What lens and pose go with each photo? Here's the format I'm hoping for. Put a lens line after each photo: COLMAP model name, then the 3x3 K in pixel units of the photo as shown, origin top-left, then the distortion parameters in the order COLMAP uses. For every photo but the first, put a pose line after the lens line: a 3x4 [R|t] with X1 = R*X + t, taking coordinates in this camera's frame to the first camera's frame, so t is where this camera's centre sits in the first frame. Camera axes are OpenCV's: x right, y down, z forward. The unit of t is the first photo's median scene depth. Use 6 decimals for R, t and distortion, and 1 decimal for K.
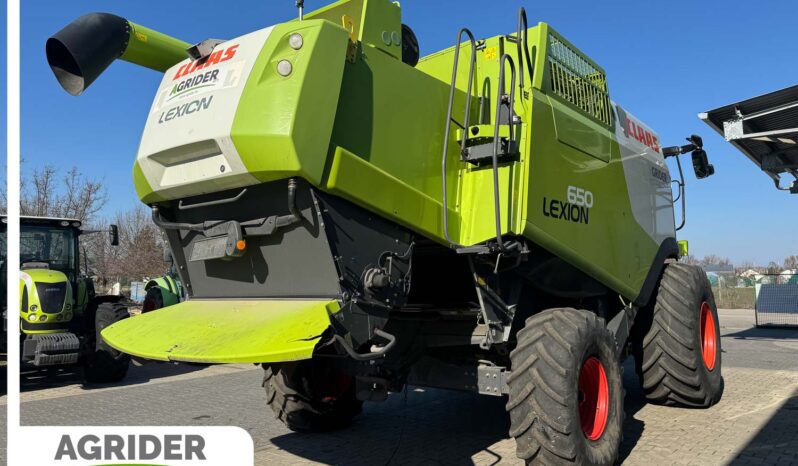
lens RADIAL K [[617.5, 0, 399.0], [0, 617.5, 233.0], [0, 0, 1]] dist [-0.001077, -0.001694]
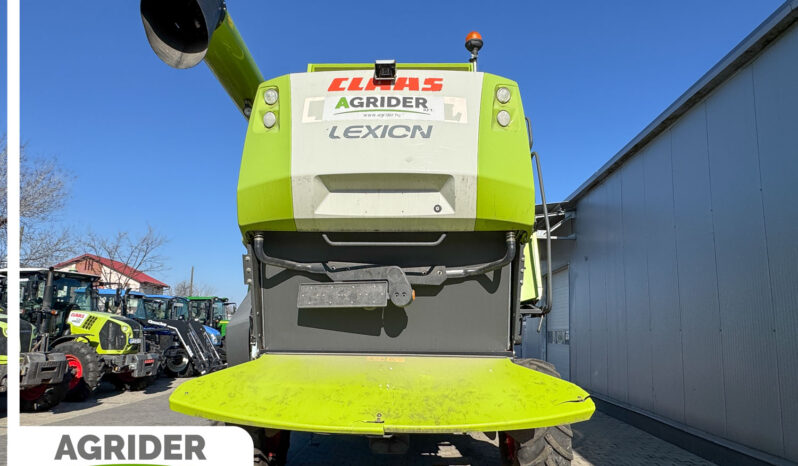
lens RADIAL K [[490.5, 0, 399.6], [0, 490.5, 255.2], [0, 0, 1]] dist [0.000940, 0.000383]
pose [[0.810150, 0.112907, 0.575247, -0.690339], [-0.076193, 0.993234, -0.087641, 0.026625], [-0.581250, 0.027172, 0.813271, 0.436689]]
